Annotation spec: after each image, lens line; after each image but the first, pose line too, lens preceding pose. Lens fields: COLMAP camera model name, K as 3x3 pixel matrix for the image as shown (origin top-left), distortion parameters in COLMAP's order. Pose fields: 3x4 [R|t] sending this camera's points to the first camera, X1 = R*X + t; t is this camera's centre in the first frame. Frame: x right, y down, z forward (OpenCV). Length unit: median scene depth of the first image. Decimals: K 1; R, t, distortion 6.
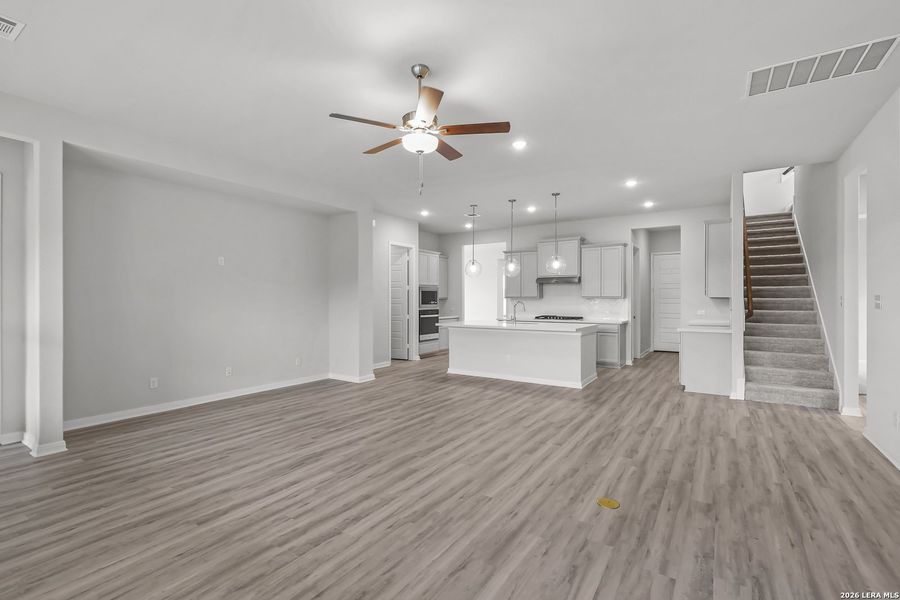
lens RADIAL K [[412.9, 0, 448.5], [0, 412.9, 300.6], [0, 0, 1]] dist [0.000185, -0.000019]
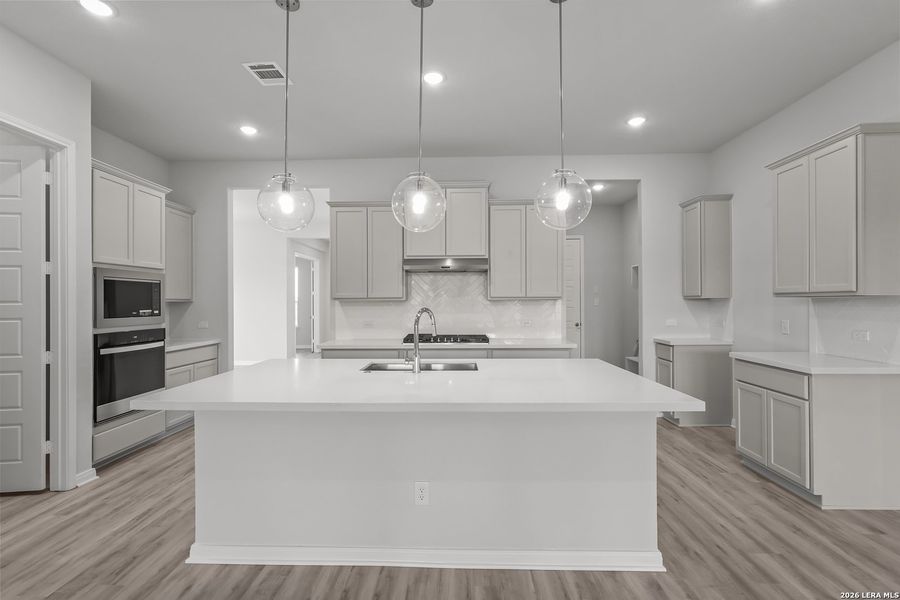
lens RADIAL K [[412.9, 0, 448.5], [0, 412.9, 300.6], [0, 0, 1]] dist [0.000185, -0.000019]
pose [[0.853112, -0.000889, 0.521726, 0.002076], [0.005909, 0.999951, -0.007958, -0.001149], [-0.521694, 0.009873, 0.853076, 0.543760]]
